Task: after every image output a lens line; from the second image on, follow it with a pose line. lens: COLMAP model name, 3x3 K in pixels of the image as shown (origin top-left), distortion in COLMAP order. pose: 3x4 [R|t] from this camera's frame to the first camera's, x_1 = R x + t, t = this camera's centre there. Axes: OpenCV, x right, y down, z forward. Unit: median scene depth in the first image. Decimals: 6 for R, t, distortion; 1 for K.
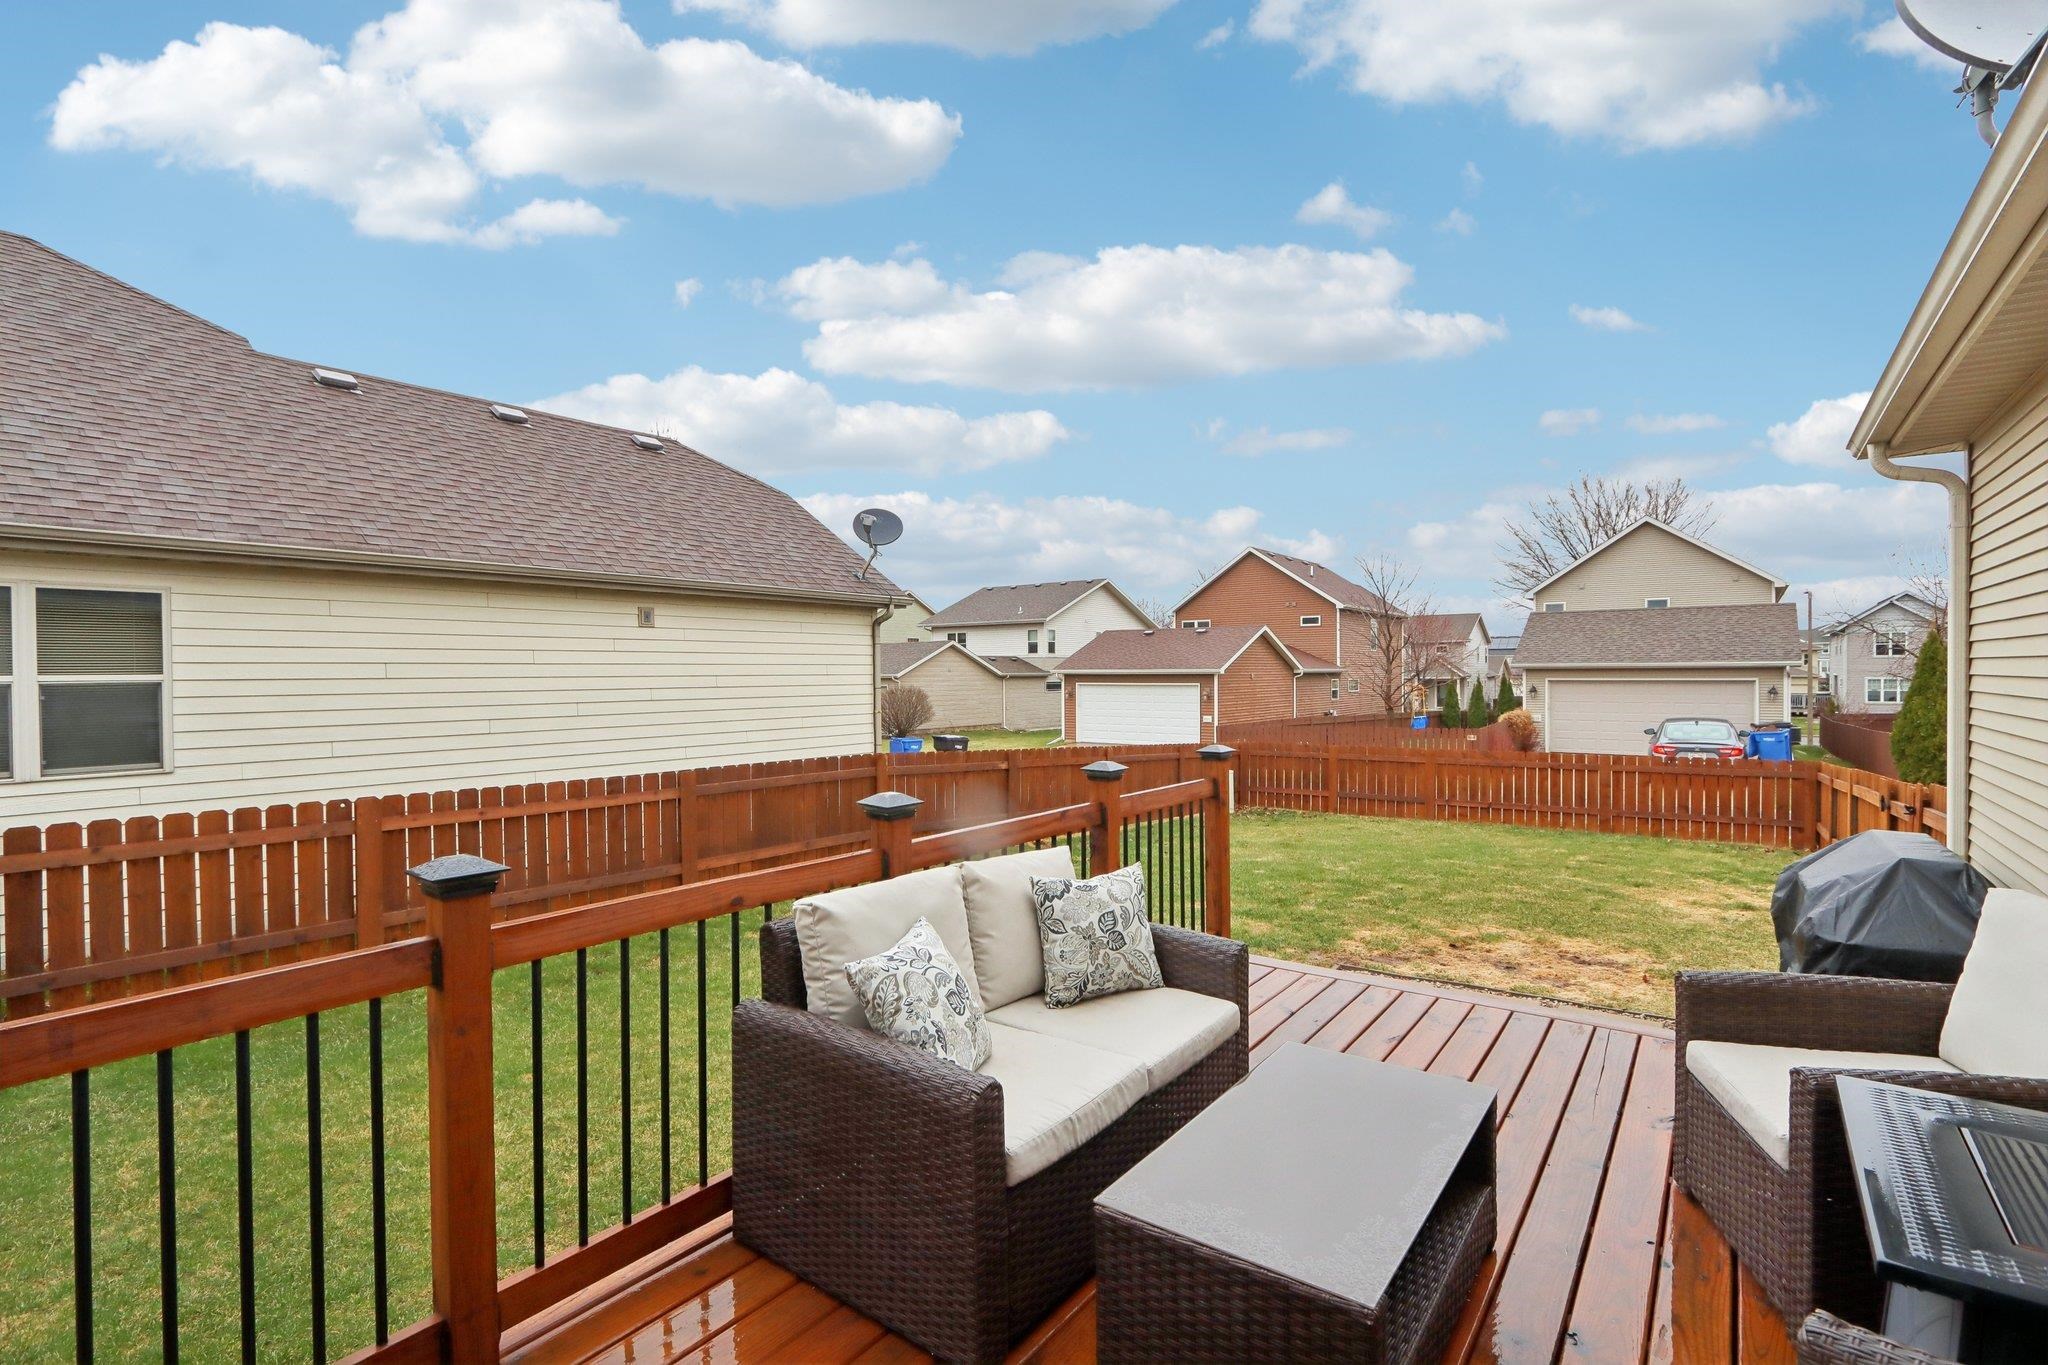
lens RADIAL K [[945.4, 0, 1019.1], [0, 945.4, 679.6], [0, 0, 1]] dist [-0.012836, 0.000591]
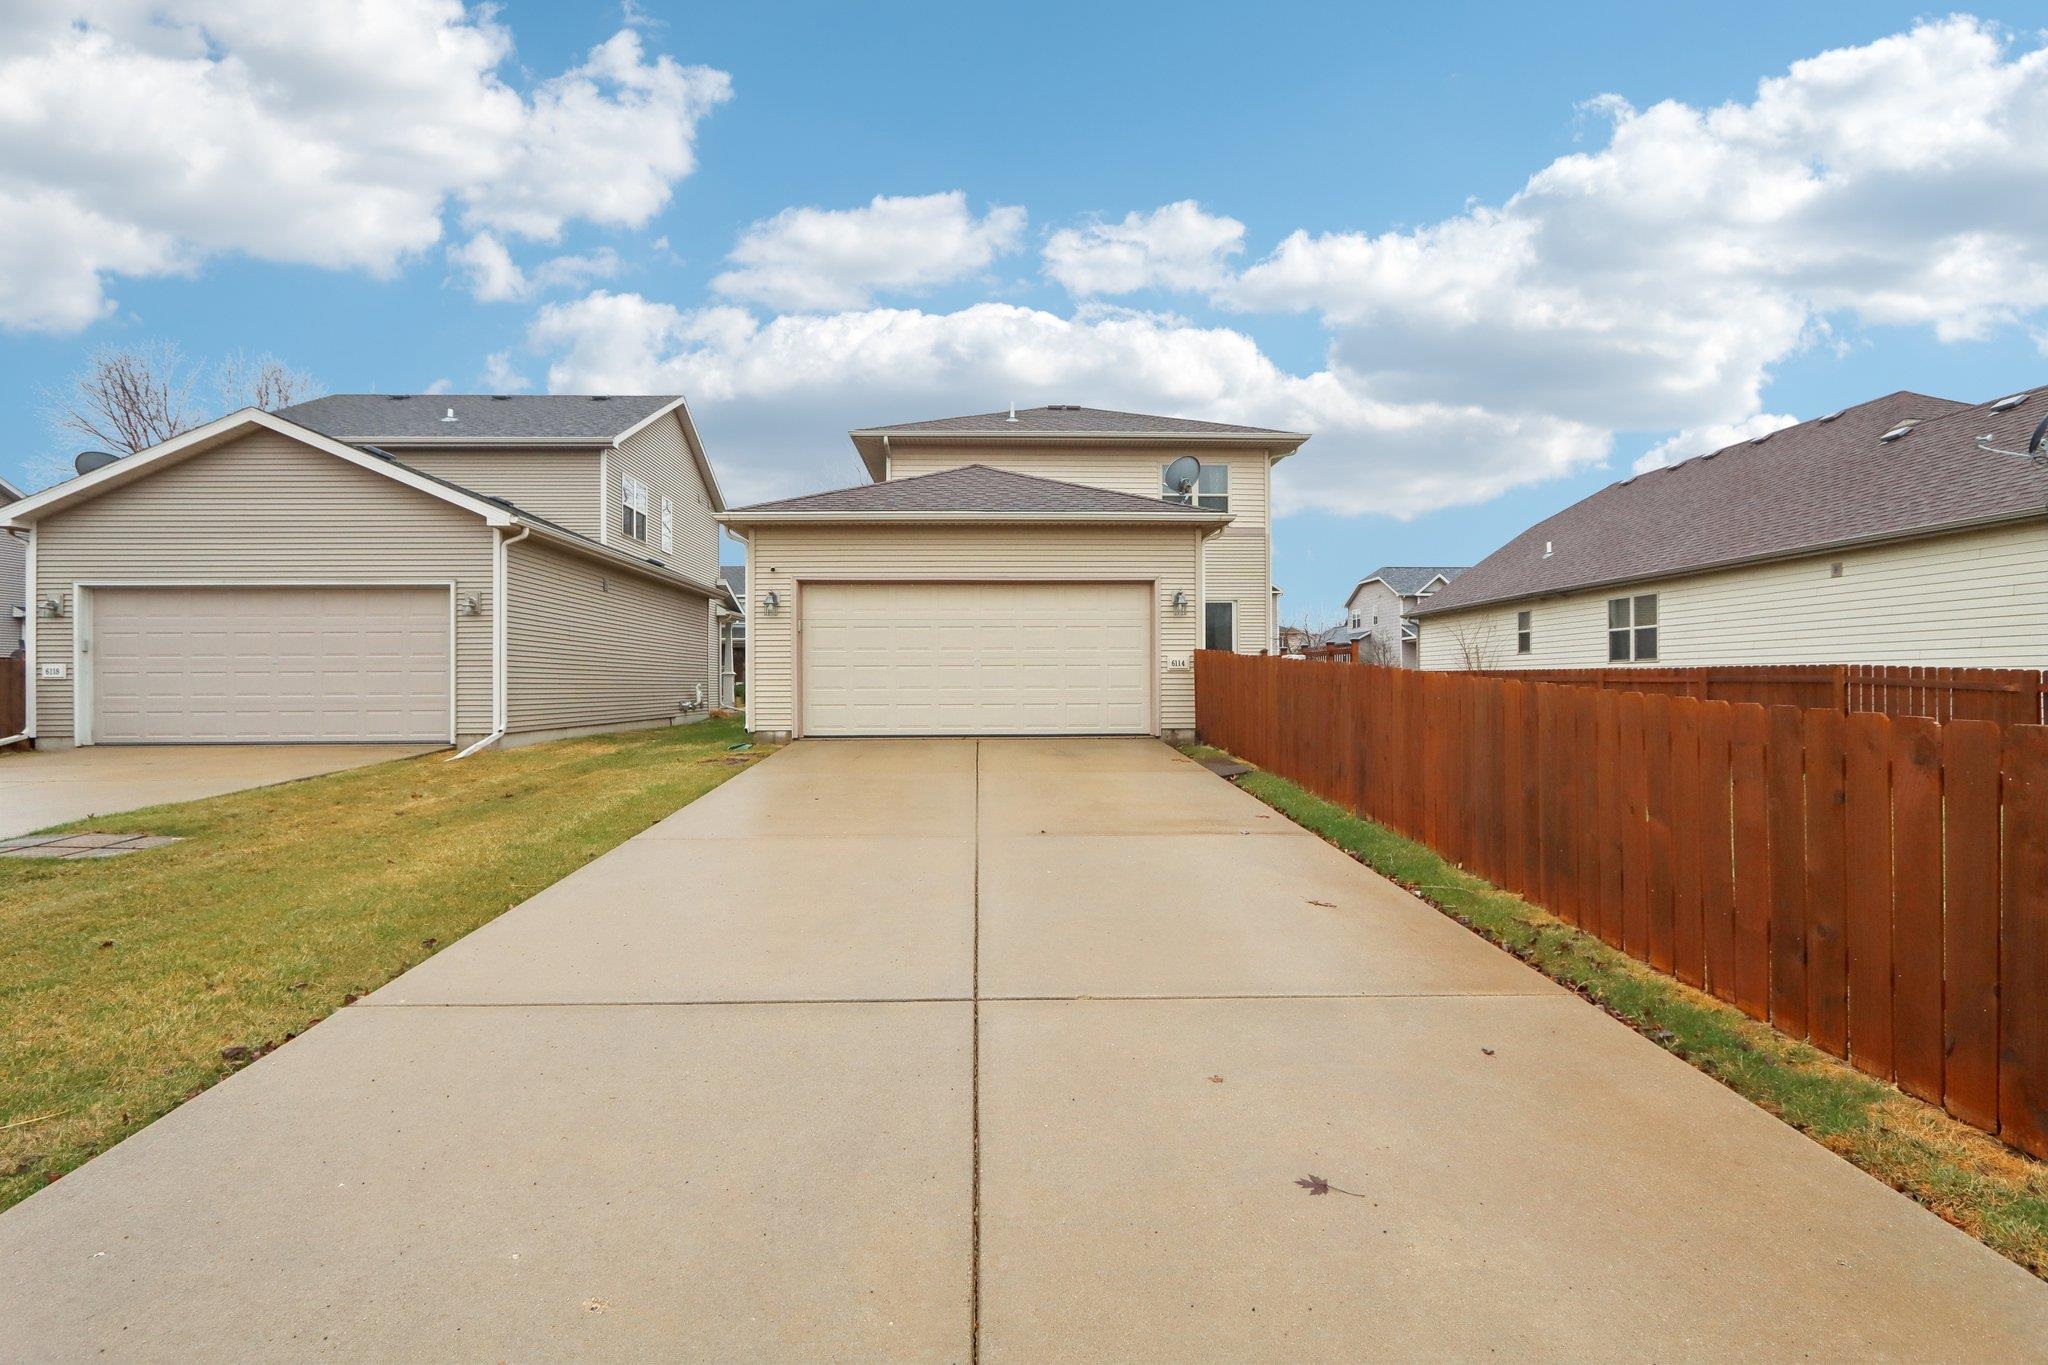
lens RADIAL K [[945.4, 0, 1019.1], [0, 945.4, 679.6], [0, 0, 1]] dist [-0.012836, 0.000591]
pose [[-0.772453, 0.005227, -0.635051, 1.024931], [0.004976, 0.999985, 0.002178, 0.063675], [0.635053, -0.001478, -0.772467, 0.900886]]
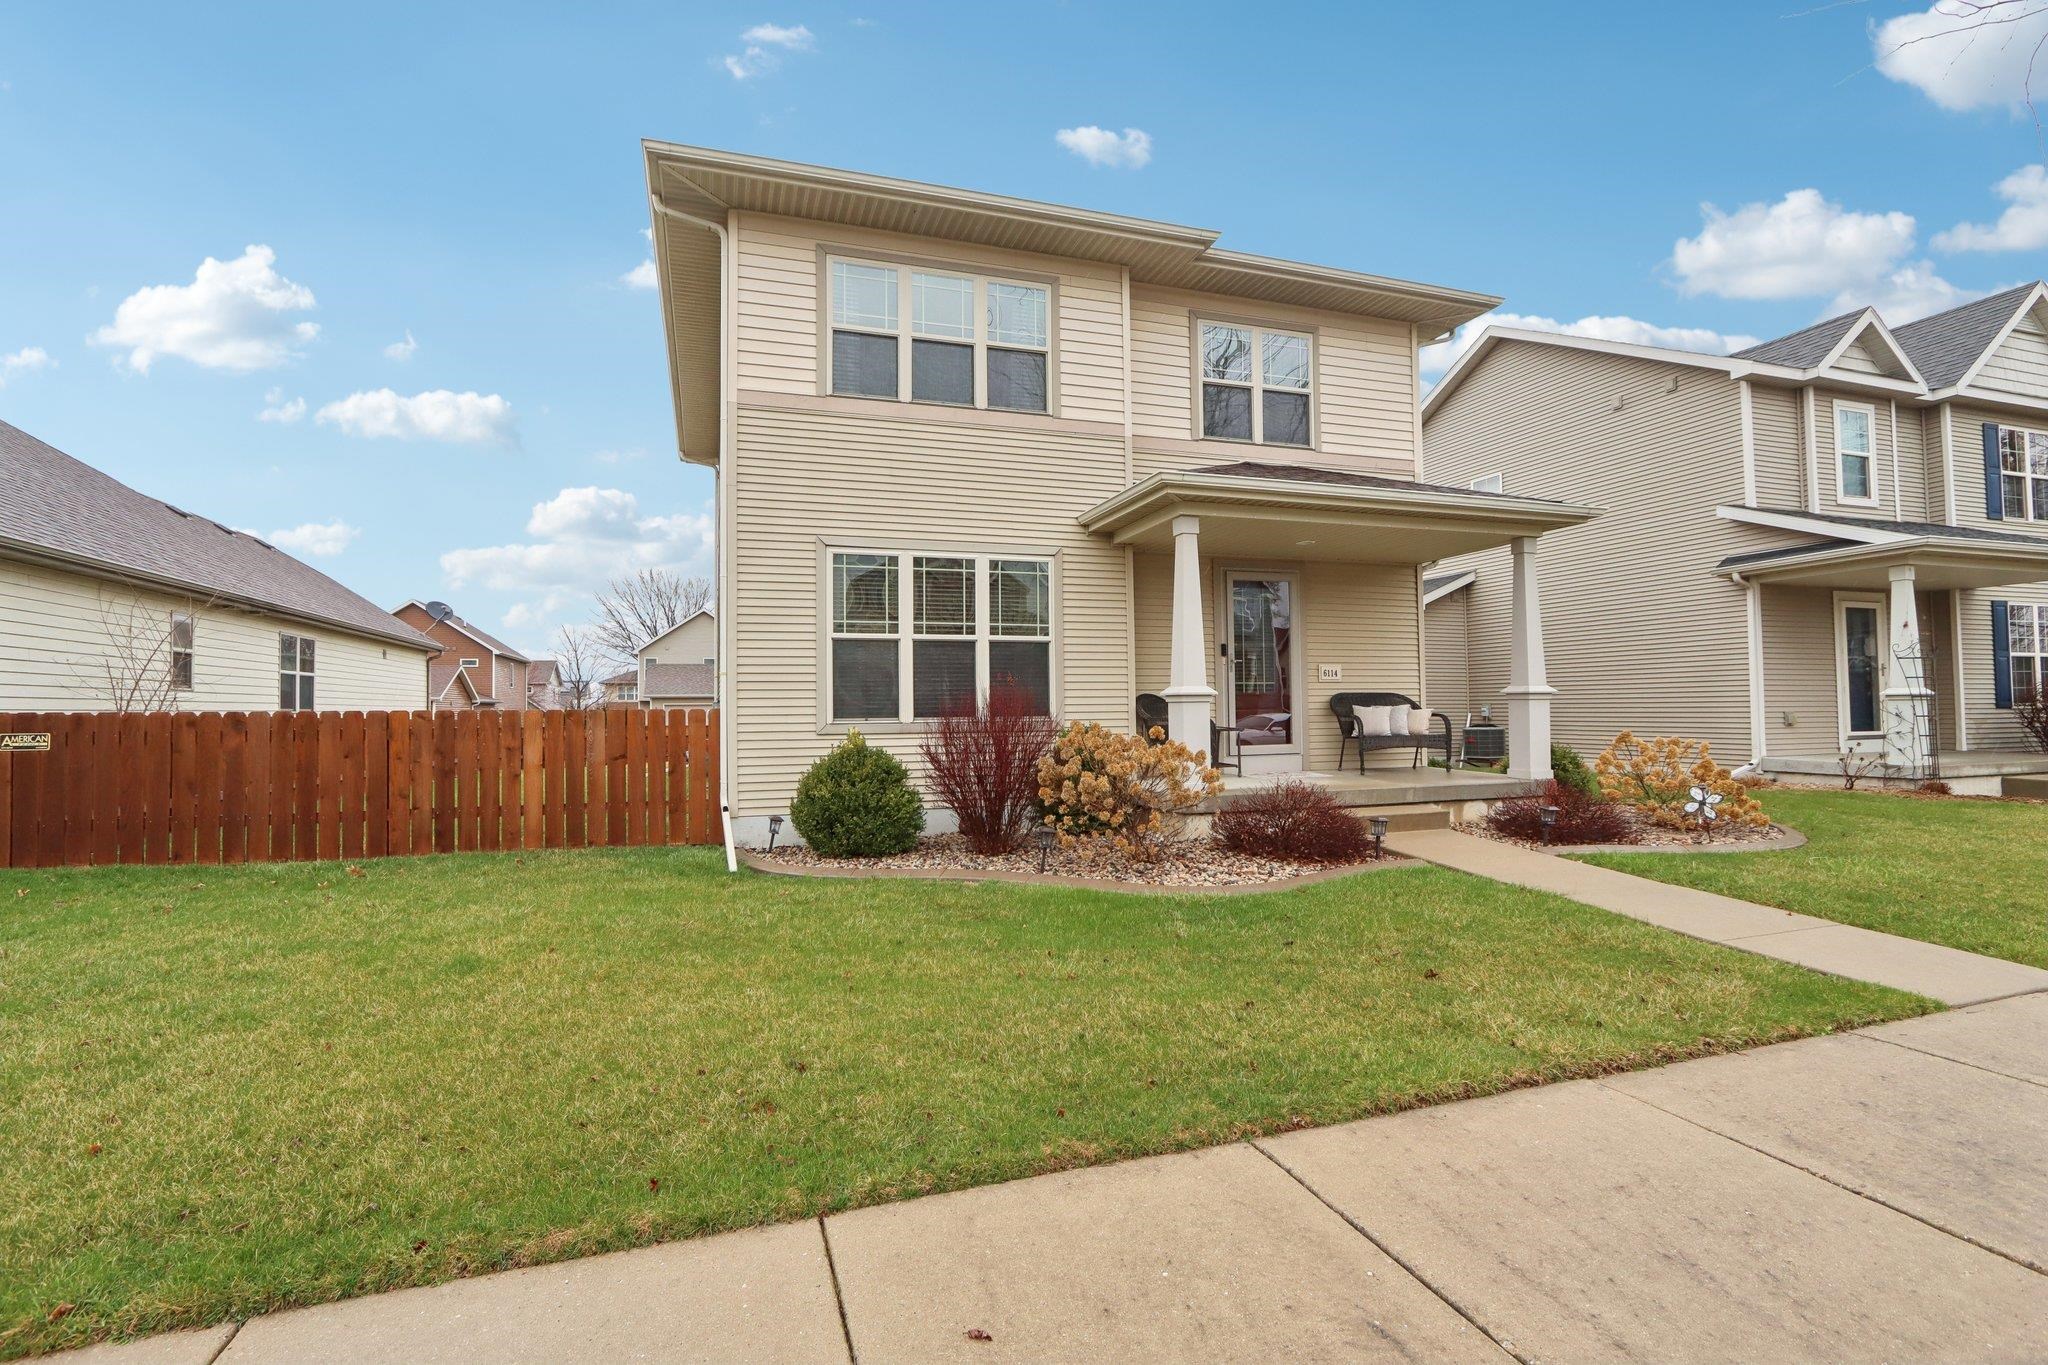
lens RADIAL K [[945.4, 0, 1019.1], [0, 945.4, 679.6], [0, 0, 1]] dist [-0.012836, 0.000591]
pose [[0.565526, 0.027002, 0.824288, -0.907419], [0.012974, 0.999049, -0.041628, 0.065451], [-0.824628, 0.034236, 0.564638, -0.924297]]
